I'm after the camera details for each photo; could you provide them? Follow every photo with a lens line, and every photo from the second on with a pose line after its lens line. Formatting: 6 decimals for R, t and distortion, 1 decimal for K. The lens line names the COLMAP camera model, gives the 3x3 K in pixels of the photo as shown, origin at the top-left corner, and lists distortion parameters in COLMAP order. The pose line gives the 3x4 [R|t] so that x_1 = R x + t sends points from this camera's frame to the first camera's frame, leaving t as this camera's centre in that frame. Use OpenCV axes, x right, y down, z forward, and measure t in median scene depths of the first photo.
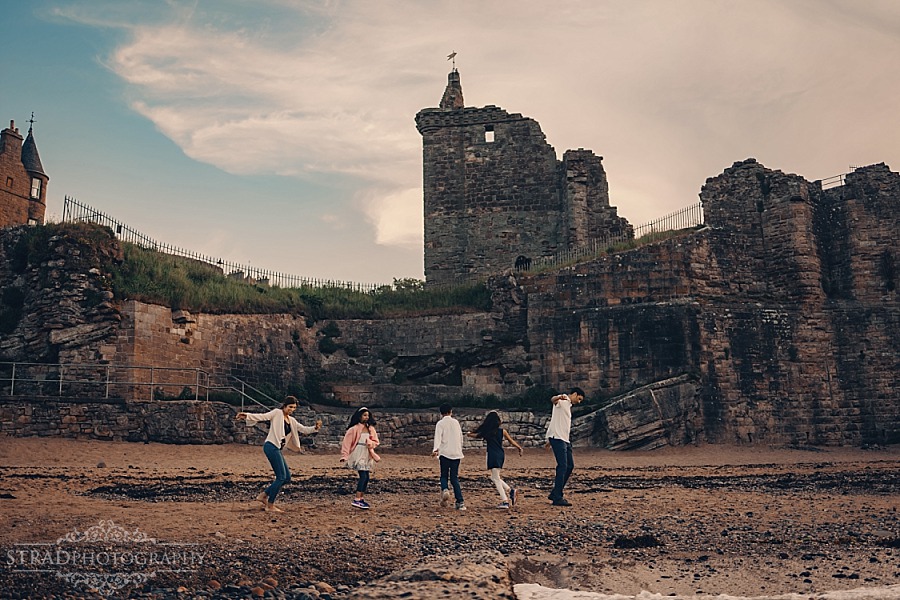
lens RADIAL K [[991.9, 0, 433.8], [0, 991.9, 306.9], [0, 0, 1]] dist [-0.083424, 0.000000]
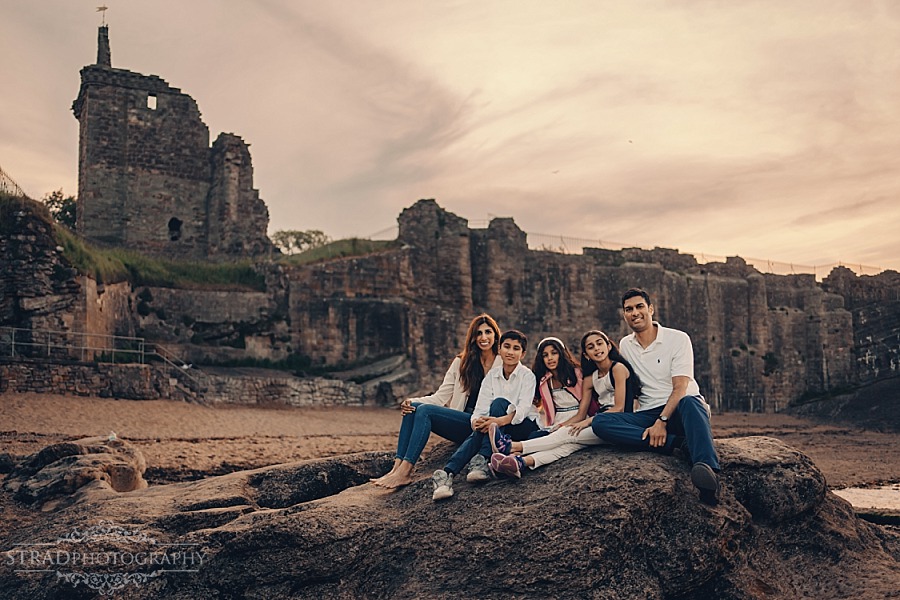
lens RADIAL K [[991.9, 0, 440.8], [0, 991.9, 358.8], [0, 0, 1]] dist [-0.083424, 0.000000]
pose [[0.784796, 0.053363, 0.617452, -0.553697], [-0.142331, 0.985176, 0.095762, -0.066071], [-0.603189, -0.163037, 0.780758, -0.152027]]
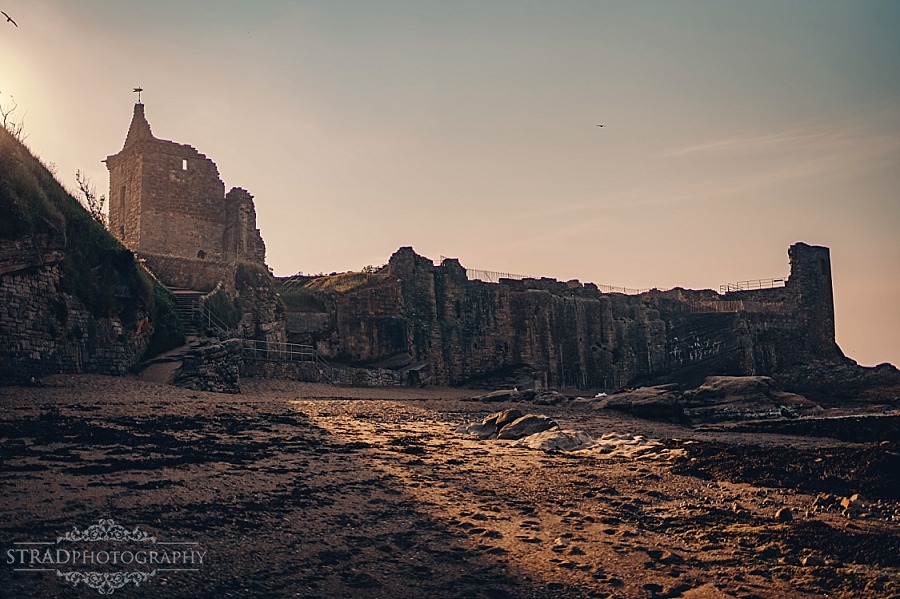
lens RADIAL K [[991.9, 0, 408.7], [0, 991.9, 316.2], [0, 0, 1]] dist [-0.083424, 0.000000]
pose [[0.637891, 0.074049, 0.766558, -1.348092], [-0.156417, 0.987077, 0.034811, -0.082423], [-0.754075, -0.142108, 0.641231, -0.385301]]
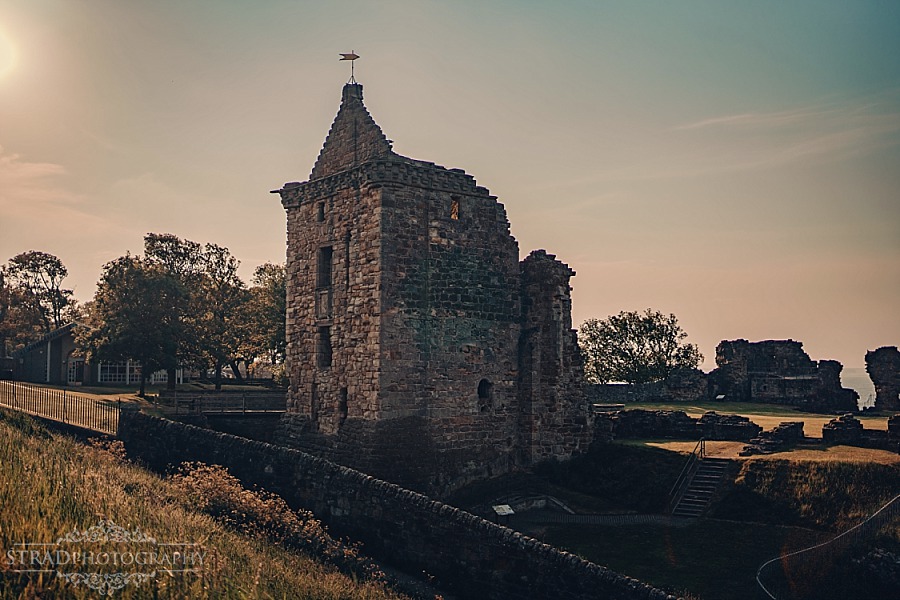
lens RADIAL K [[991.9, 0, 457.0], [0, 991.9, 295.1], [0, 0, 1]] dist [-0.083424, 0.000000]
pose [[0.612151, 0.073446, 0.787323, -0.838526], [-0.170573, 0.984501, 0.040783, -0.221893], [-0.772124, -0.159262, 0.615191, 0.827471]]
